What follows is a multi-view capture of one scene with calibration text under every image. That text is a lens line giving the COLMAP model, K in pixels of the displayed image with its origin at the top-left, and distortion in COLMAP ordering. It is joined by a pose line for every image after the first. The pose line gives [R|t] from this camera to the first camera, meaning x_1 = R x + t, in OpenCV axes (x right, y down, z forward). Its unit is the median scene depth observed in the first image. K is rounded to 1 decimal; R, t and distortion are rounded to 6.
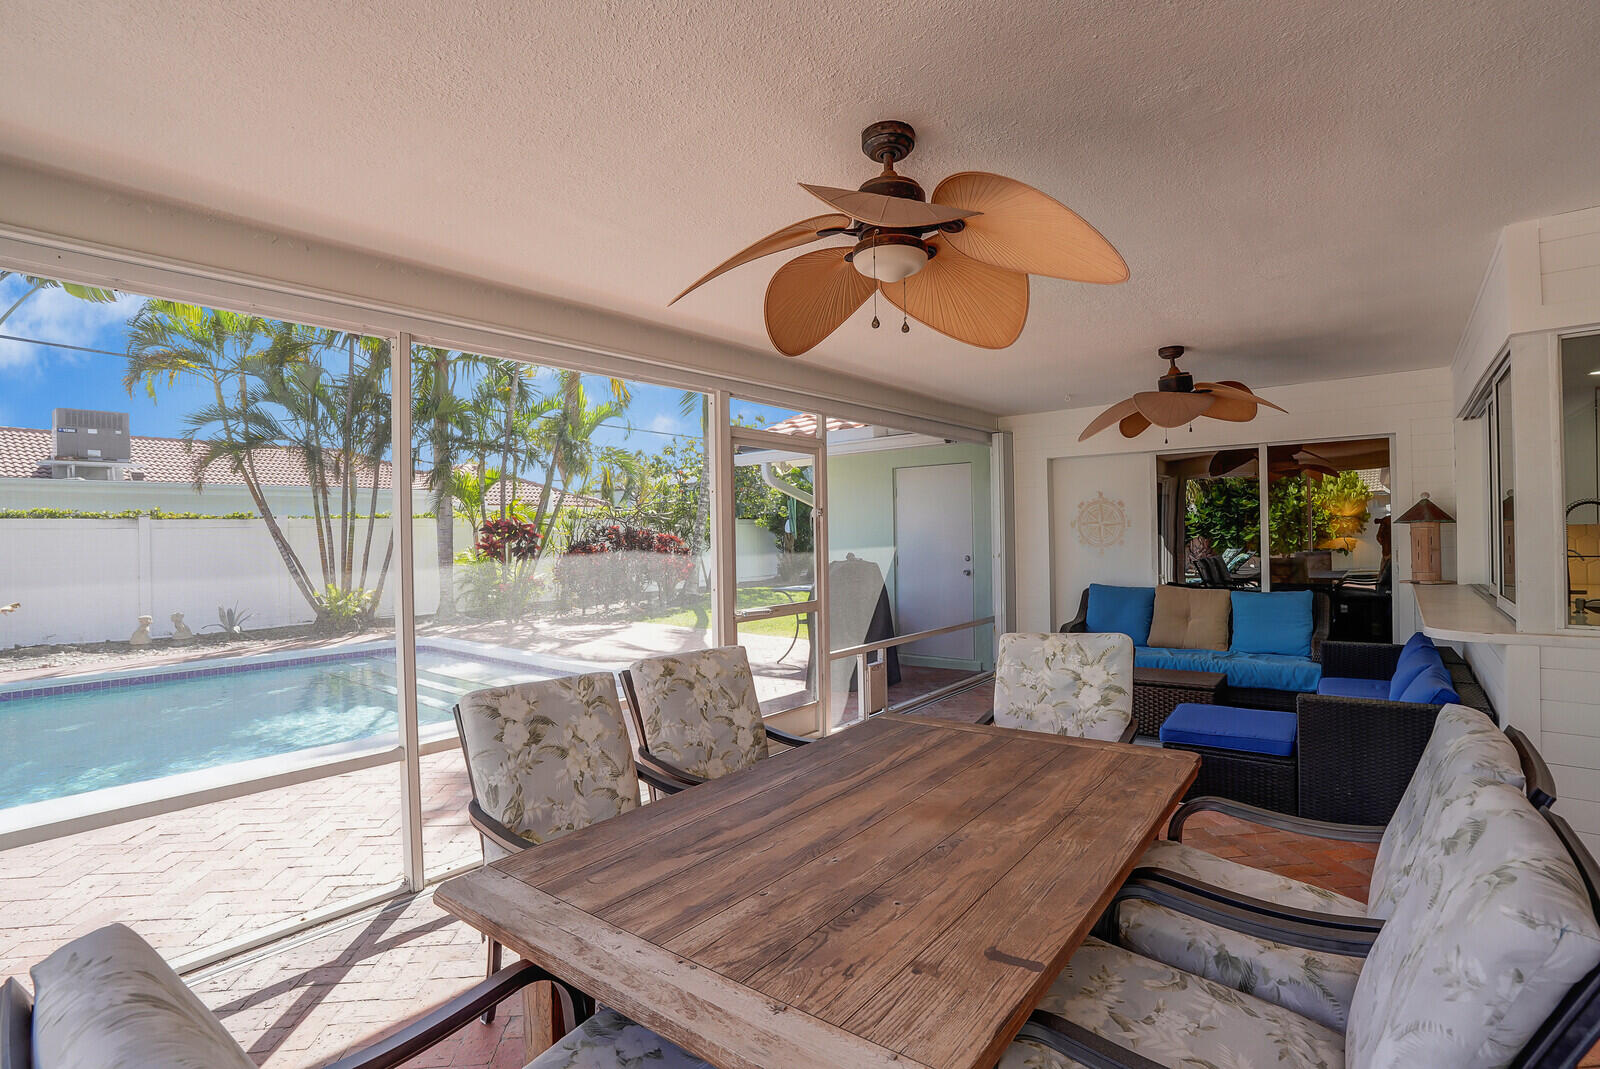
lens RADIAL K [[751.3, 0, 800.0], [0, 751.3, 534.5], [0, 0, 1]] dist [-0.107792, 0.055360]
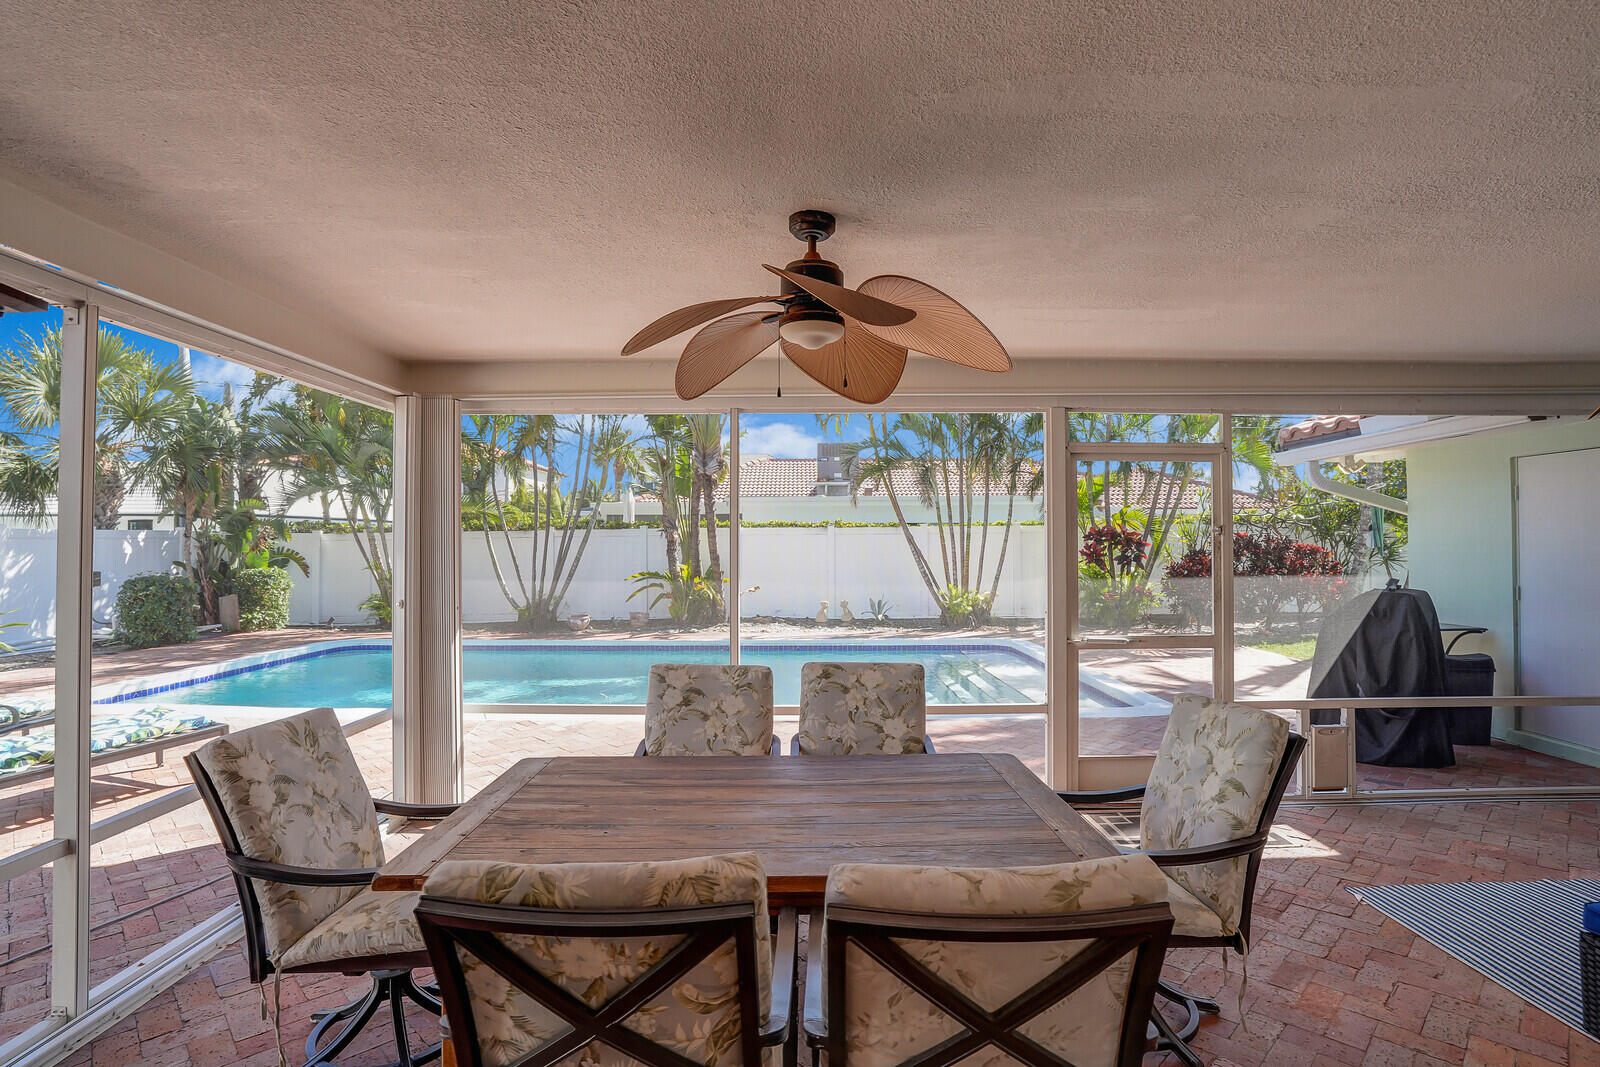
lens RADIAL K [[769.0, 0, 760.8], [0, 769.0, 530.6], [0, 0, 1]] dist [-0.049630, -0.000134]
pose [[0.619307, -0.000366, -0.785149, 0.171584], [-0.007339, 0.999954, -0.006254, -0.009446], [0.785114, 0.009635, 0.619276, 0.035310]]
